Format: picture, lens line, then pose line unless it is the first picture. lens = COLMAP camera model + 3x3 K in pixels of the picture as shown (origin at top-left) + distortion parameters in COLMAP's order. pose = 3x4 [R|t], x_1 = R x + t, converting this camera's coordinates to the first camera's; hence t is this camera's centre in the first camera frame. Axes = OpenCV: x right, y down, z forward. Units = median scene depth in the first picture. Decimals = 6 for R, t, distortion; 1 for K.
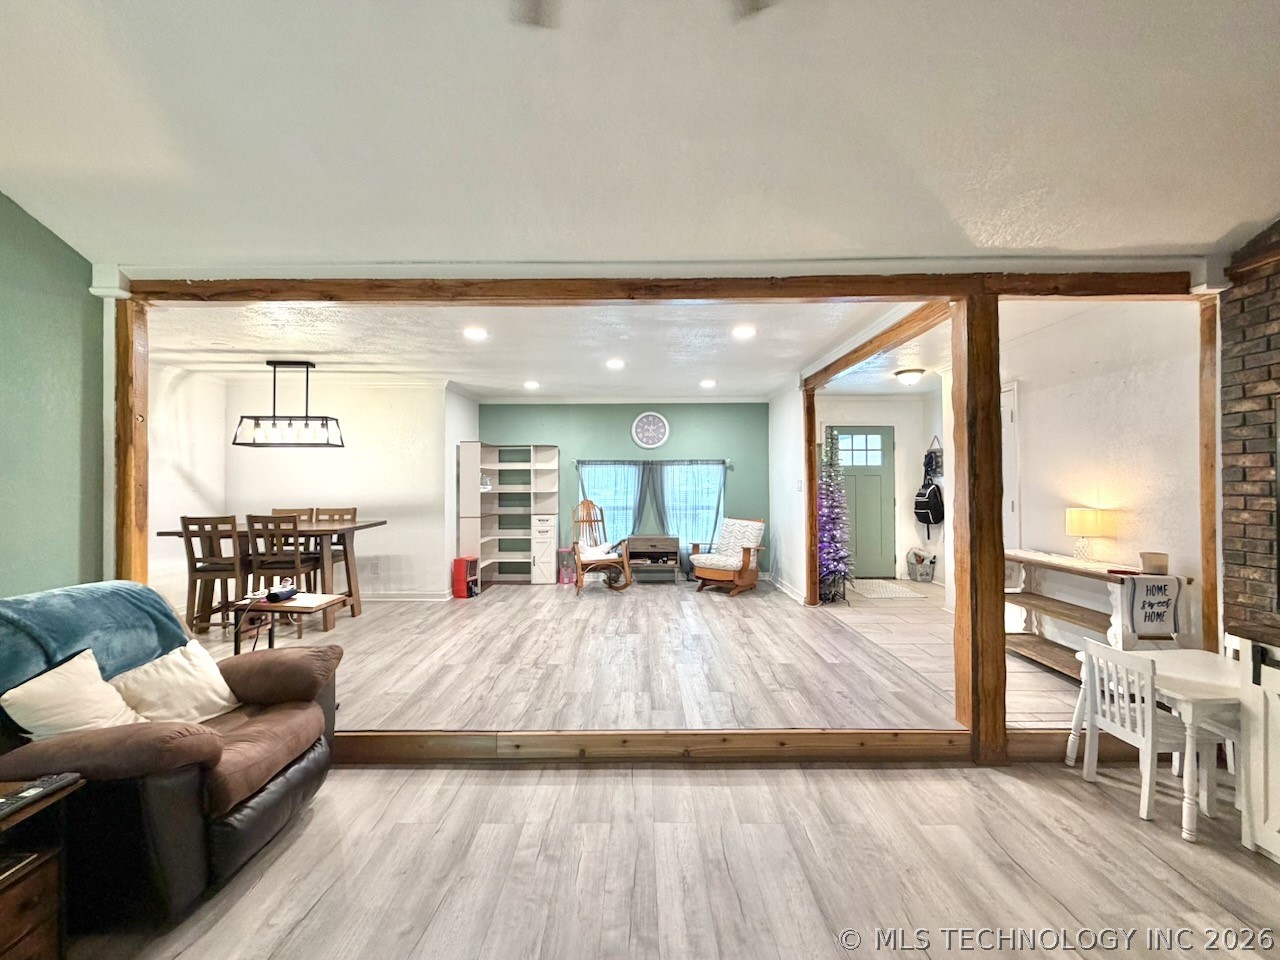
lens RADIAL K [[509.2, 0, 636.6], [0, 509.2, 480.1], [0, 0, 1]] dist [0.000856, -0.000249]
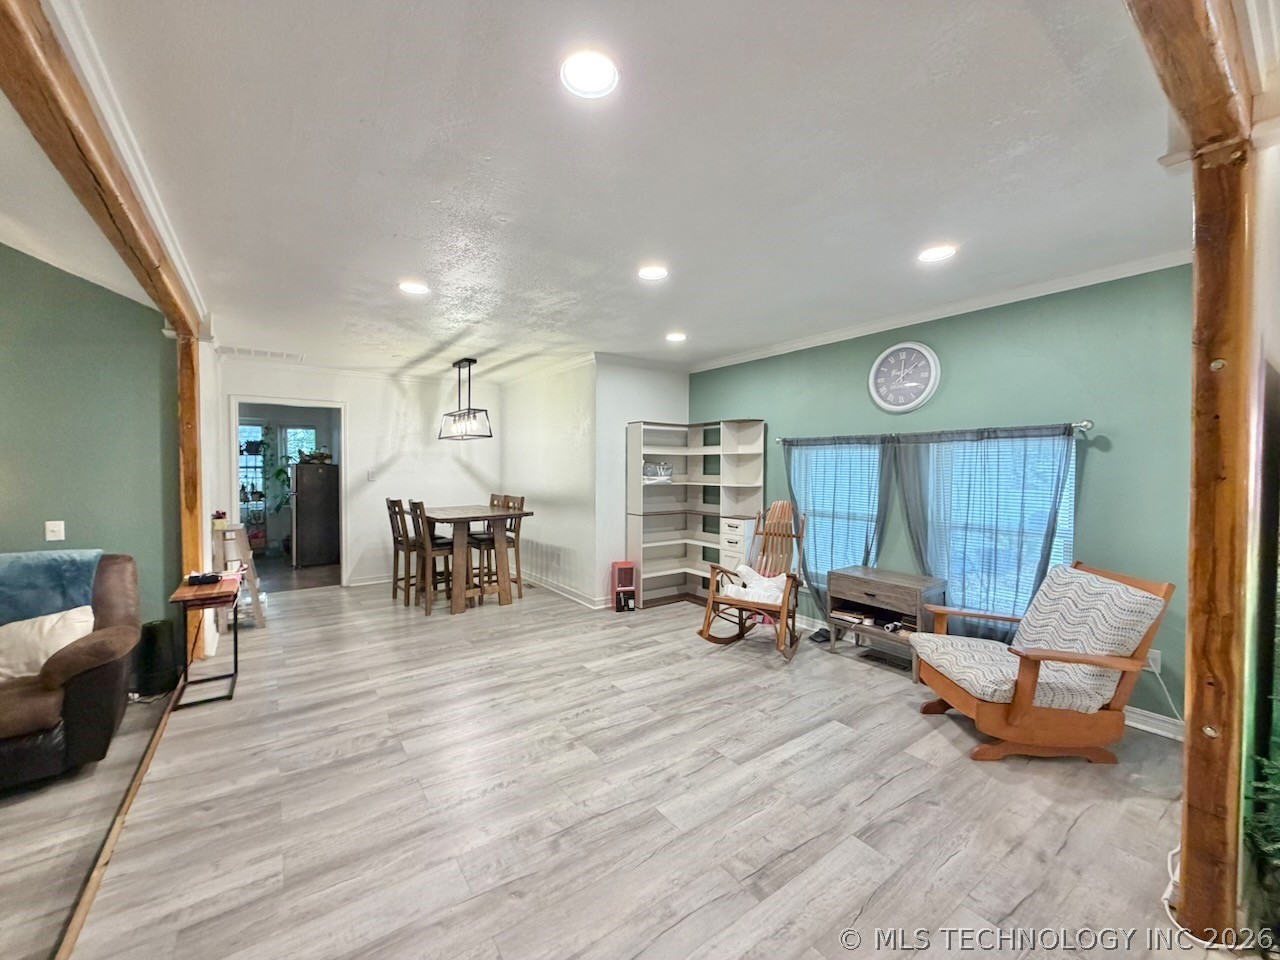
lens RADIAL K [[509.2, 0, 636.6], [0, 509.2, 480.1], [0, 0, 1]] dist [0.000856, -0.000249]
pose [[0.586092, 0.026471, -0.809812, 0.386083], [0.002025, 0.999415, 0.034135, -0.012105], [0.810242, -0.021646, 0.585695, 0.590644]]
